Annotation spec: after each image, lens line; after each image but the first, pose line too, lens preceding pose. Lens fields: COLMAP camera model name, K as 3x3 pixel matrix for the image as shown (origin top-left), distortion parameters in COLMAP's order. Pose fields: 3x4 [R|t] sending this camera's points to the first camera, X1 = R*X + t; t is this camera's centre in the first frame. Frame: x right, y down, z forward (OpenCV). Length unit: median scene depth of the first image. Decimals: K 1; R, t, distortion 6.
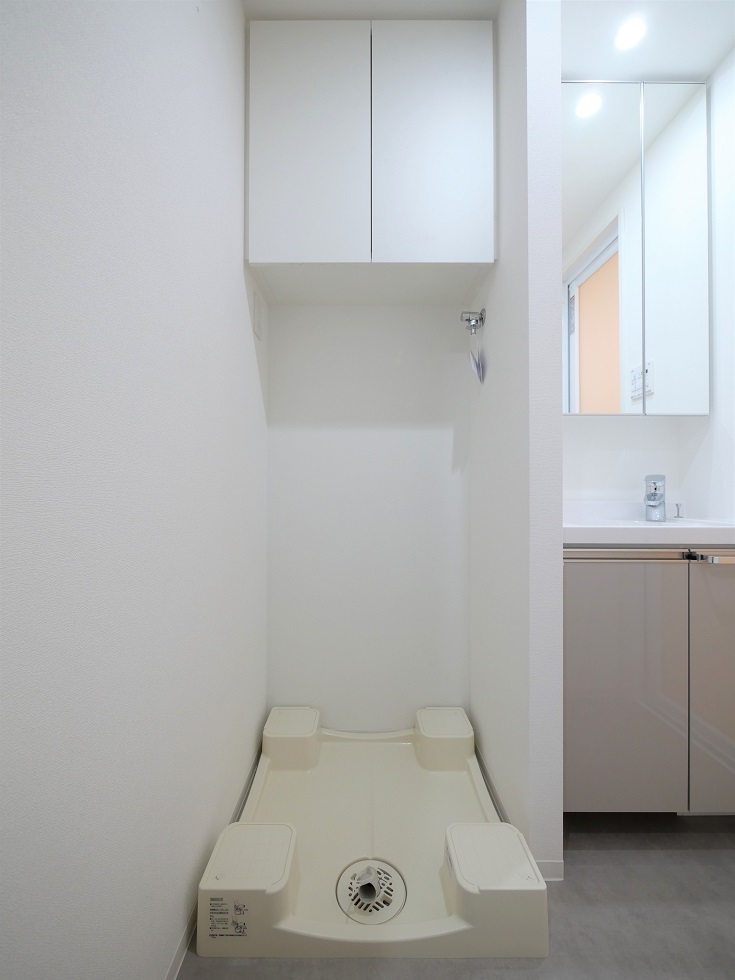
lens RADIAL K [[417.1, 0, 366.8], [0, 417.1, 488.8], [0, 0, 1]] dist [-0.001784, 0.000859]
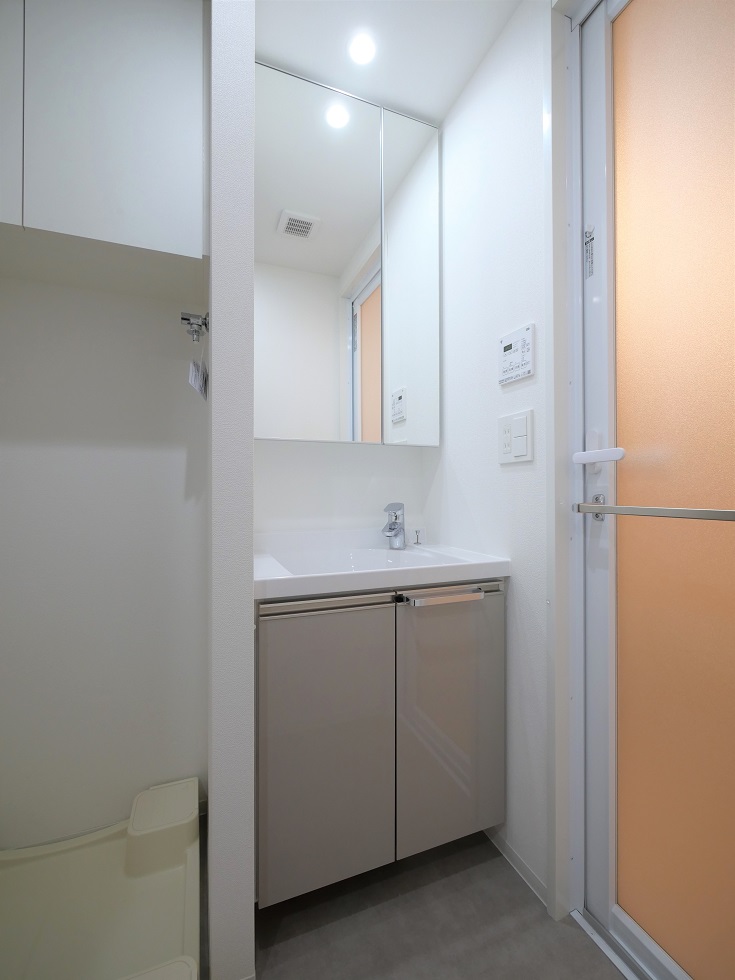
lens RADIAL K [[417.1, 0, 364.6], [0, 417.1, 489.9], [0, 0, 1]] dist [-0.001784, 0.000859]
pose [[0.931860, -0.001911, 0.362813, 0.258284], [0.000198, 0.999989, 0.004759, -0.071874], [-0.362818, -0.004362, 0.931850, 0.088223]]
